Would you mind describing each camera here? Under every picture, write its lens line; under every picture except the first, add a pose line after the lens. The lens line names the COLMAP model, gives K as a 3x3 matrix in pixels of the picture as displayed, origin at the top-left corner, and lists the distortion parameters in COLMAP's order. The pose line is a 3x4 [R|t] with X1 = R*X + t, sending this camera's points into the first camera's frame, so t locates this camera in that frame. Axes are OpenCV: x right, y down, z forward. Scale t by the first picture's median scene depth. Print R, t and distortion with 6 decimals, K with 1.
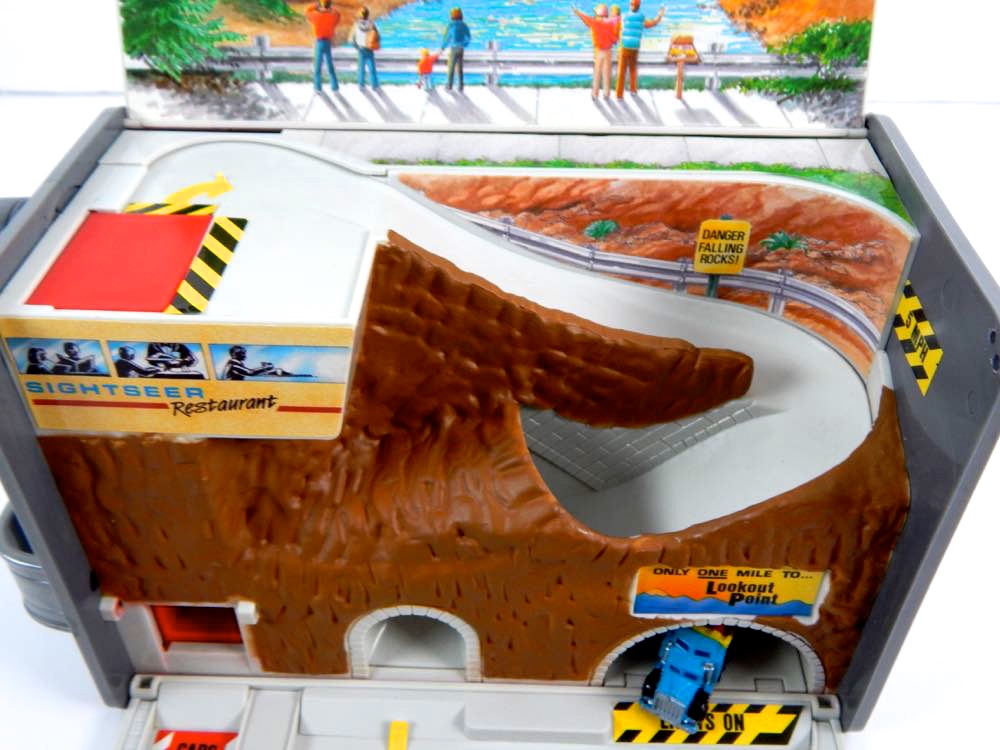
lens RADIAL K [[972.5, 0, 500.0], [0, 972.5, 375.0], [0, 0, 1]] dist [0.008728, -0.011286]
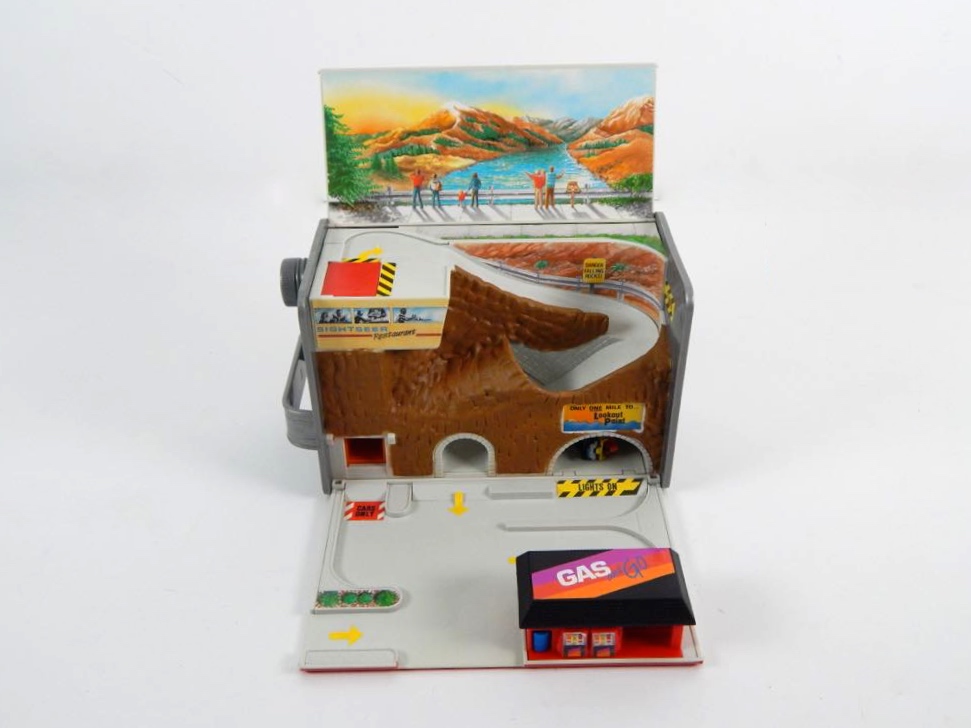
lens RADIAL K [[944.3, 0, 485.5], [0, 944.3, 364.0], [0, 0, 1]] dist [0.008728, -0.011286]
pose [[0.998762, -0.035625, 0.034728, -0.113904], [0.038737, 0.994867, -0.093481, 0.287840], [-0.031219, 0.094711, 0.995015, -1.195668]]
